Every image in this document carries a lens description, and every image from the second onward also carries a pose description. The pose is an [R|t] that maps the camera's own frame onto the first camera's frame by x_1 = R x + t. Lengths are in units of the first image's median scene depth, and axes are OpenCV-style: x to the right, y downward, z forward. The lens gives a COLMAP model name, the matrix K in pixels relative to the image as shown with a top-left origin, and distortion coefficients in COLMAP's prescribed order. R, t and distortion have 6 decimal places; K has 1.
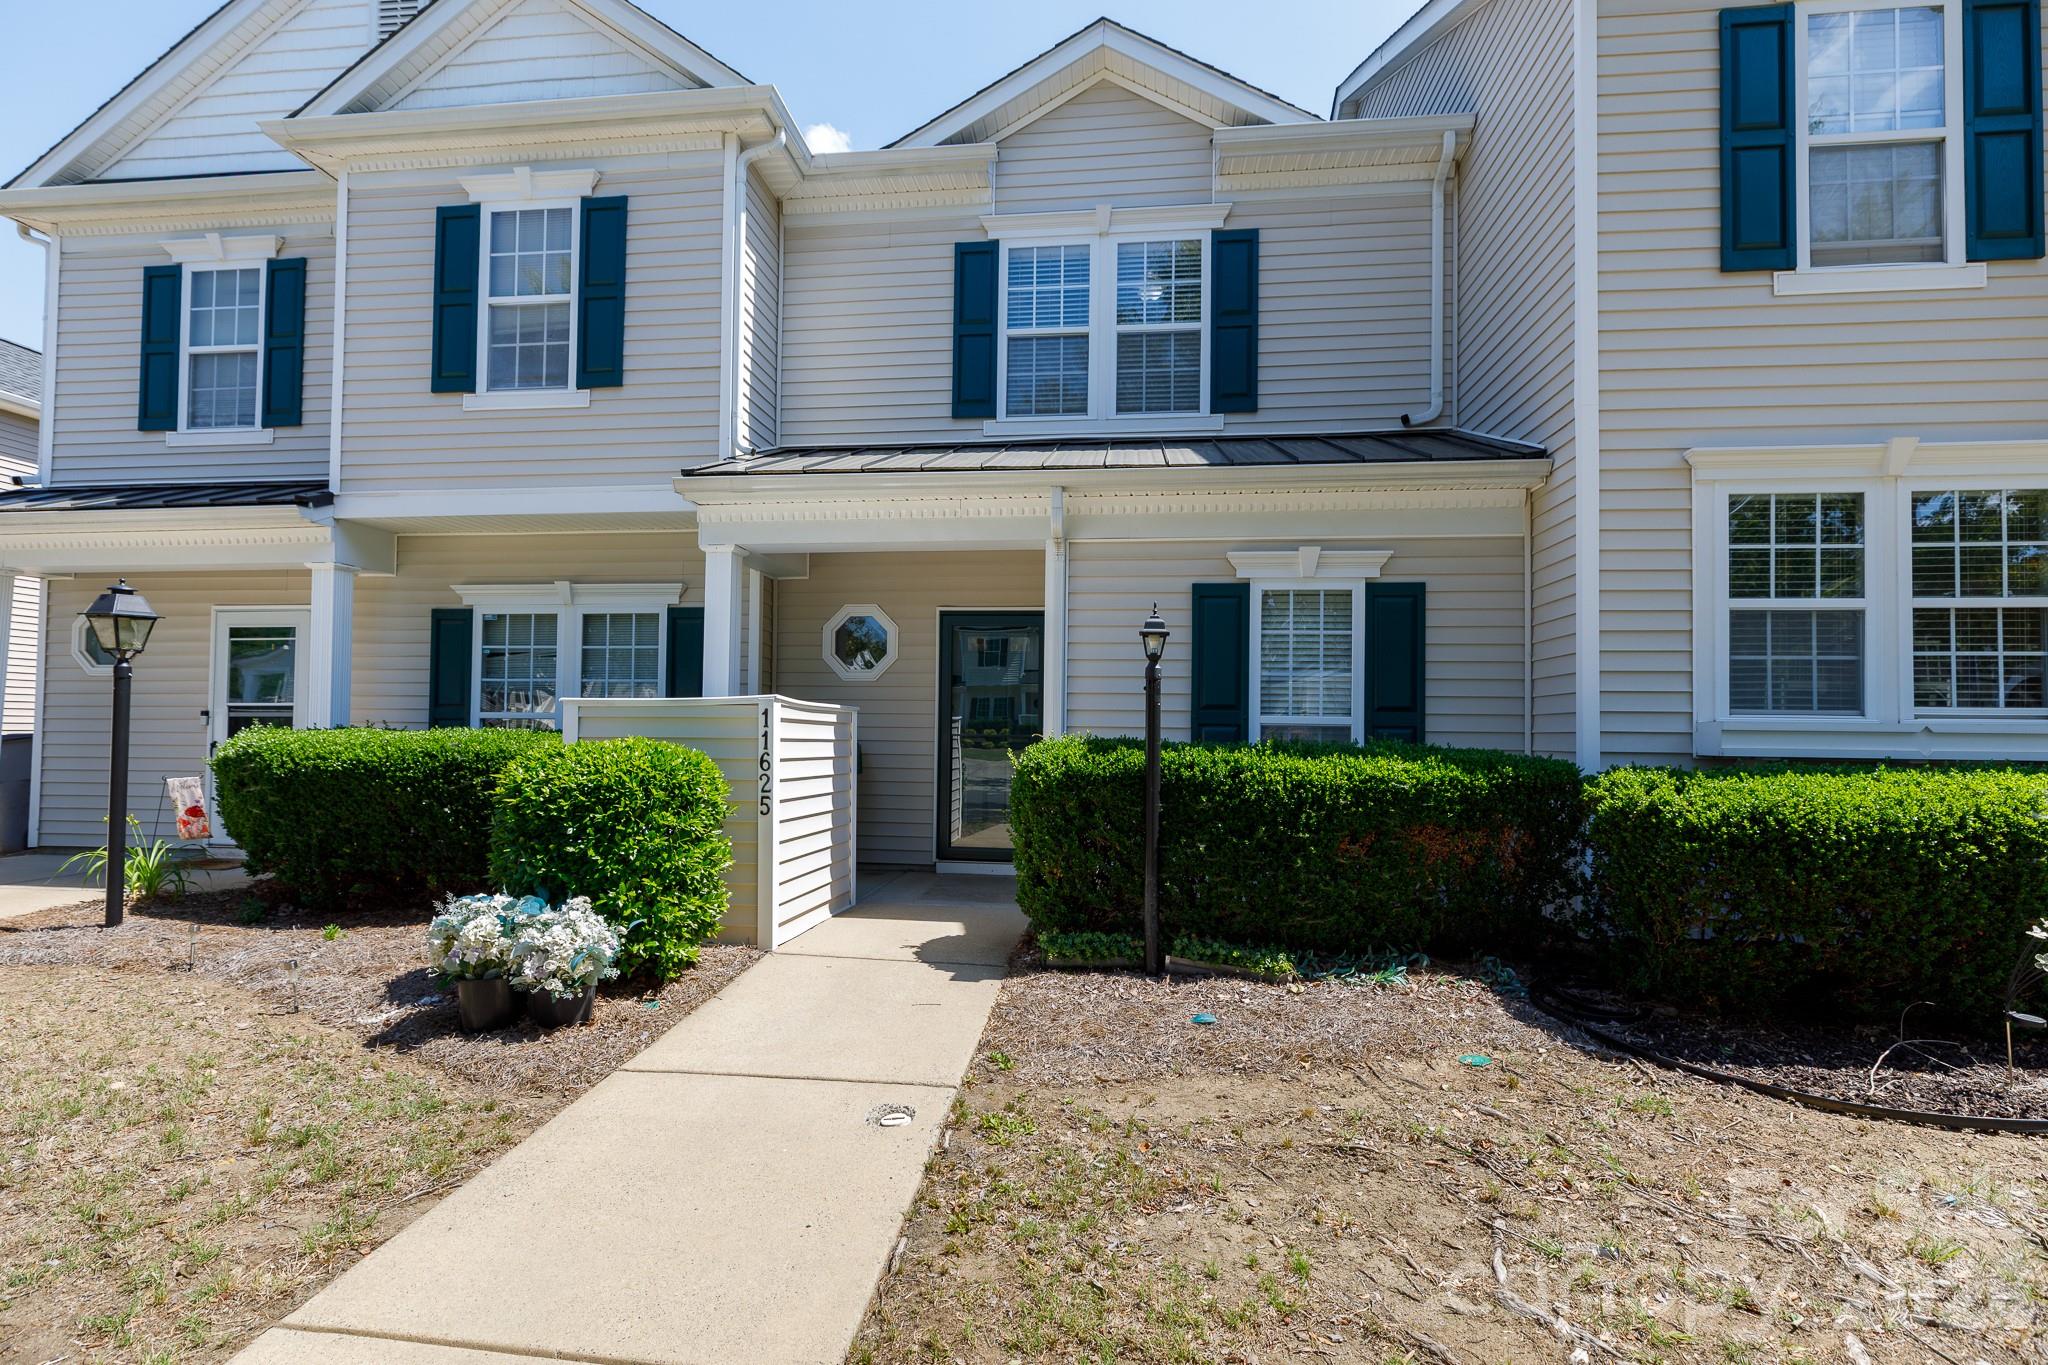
lens RADIAL K [[911.5, 0, 1034.4], [0, 911.5, 693.1], [0, 0, 1]] dist [0.002028, -0.000400]
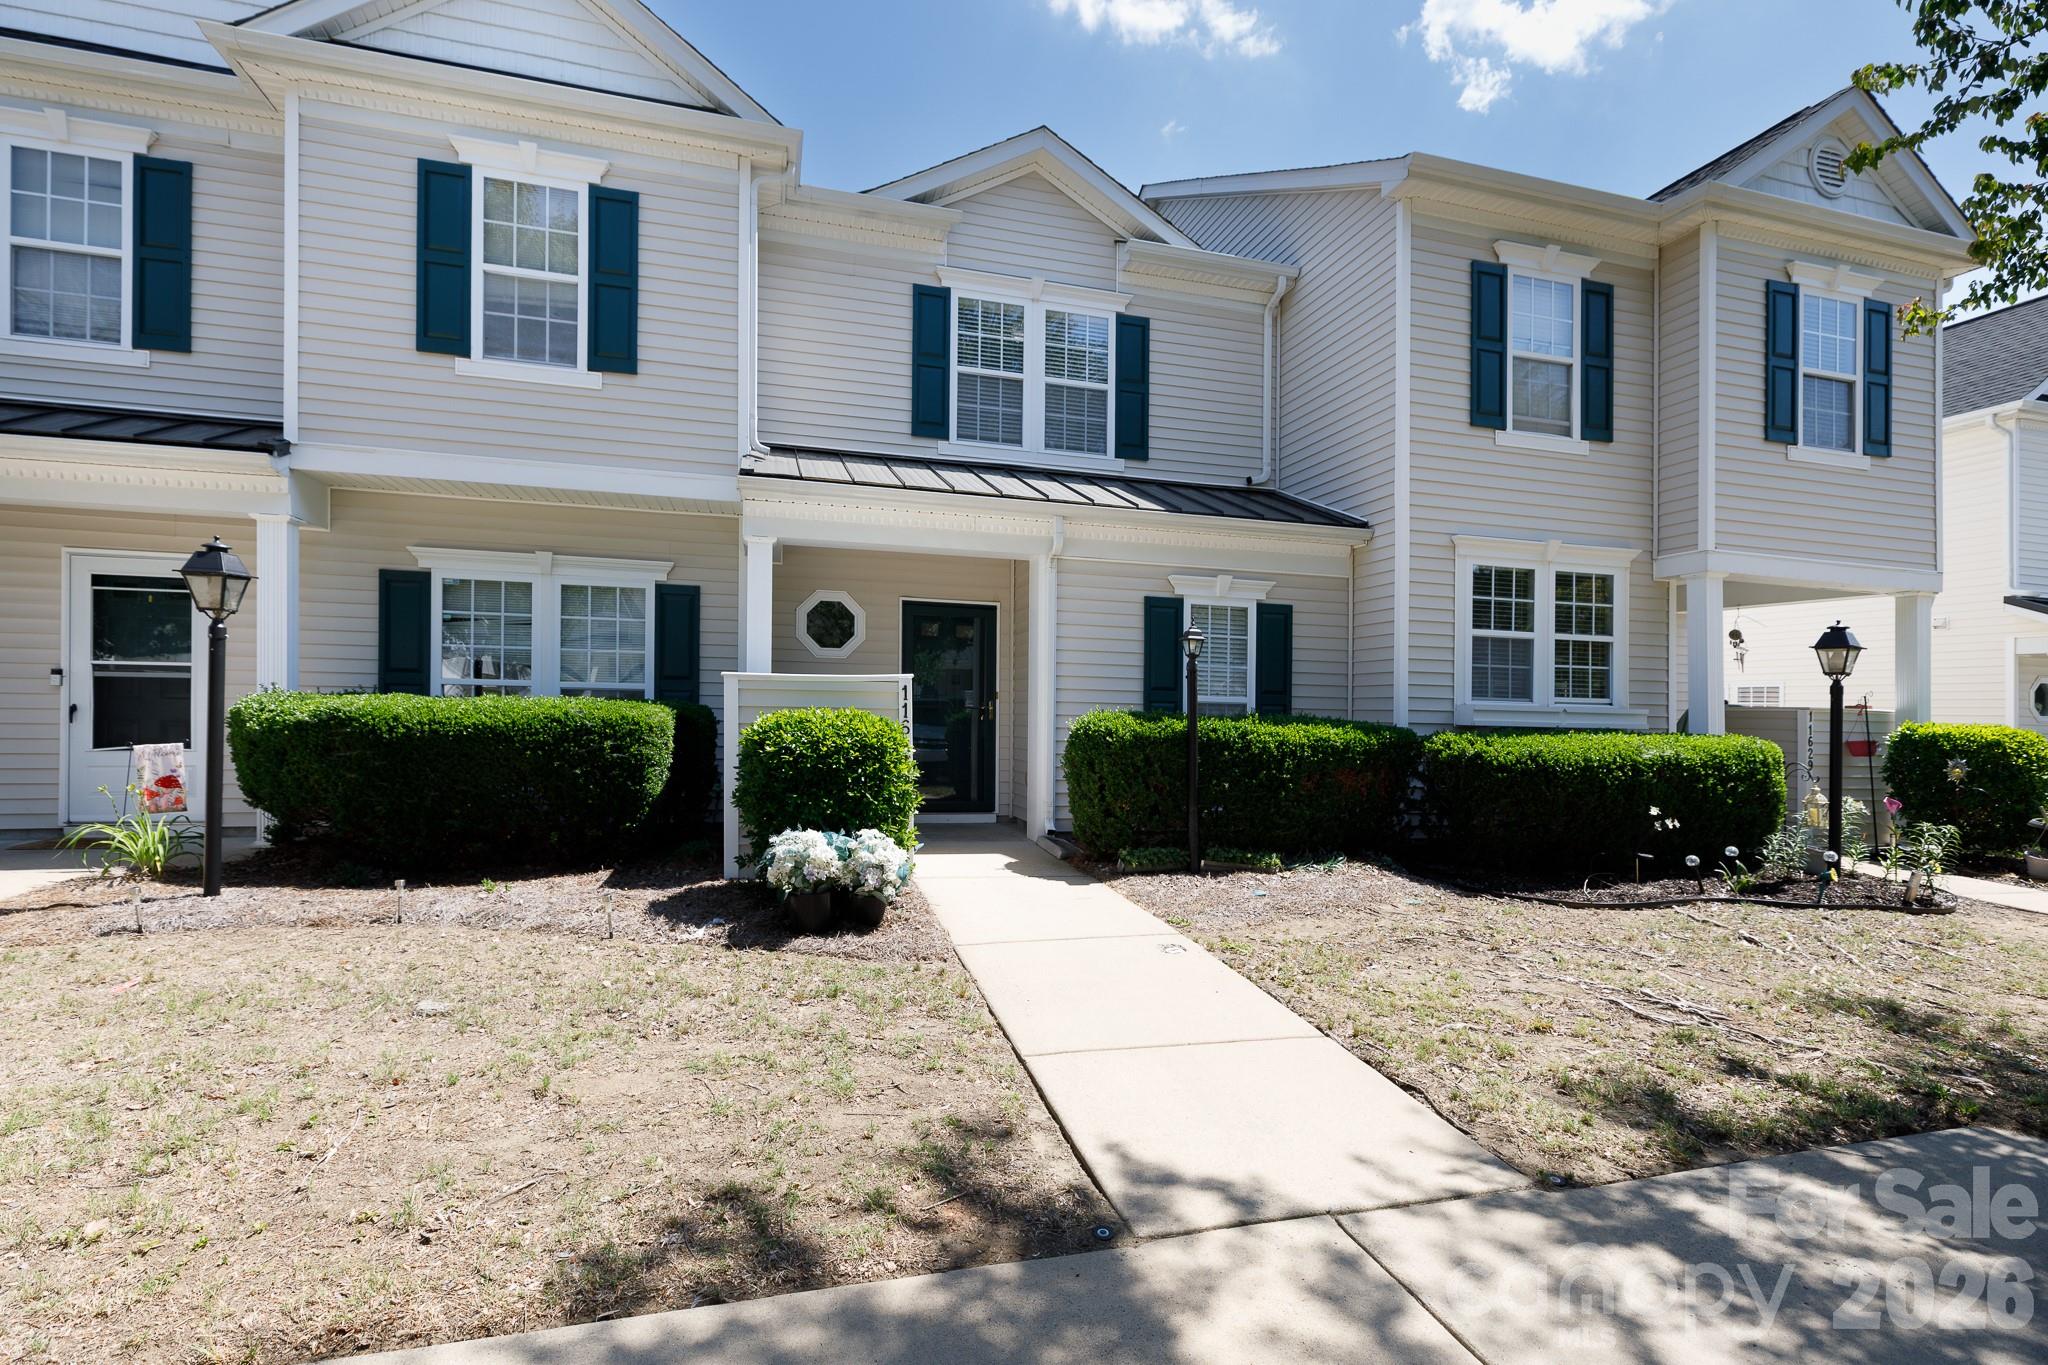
lens RADIAL K [[918.1, 0, 1019.5], [0, 918.1, 673.1], [0, 0, 1]] dist [0.001533, -0.000219]
pose [[0.928670, 0.024570, 0.370093, -0.473647], [-0.028098, 0.999597, 0.004145, -0.007144], [-0.369842, -0.014248, 0.928985, -0.179580]]
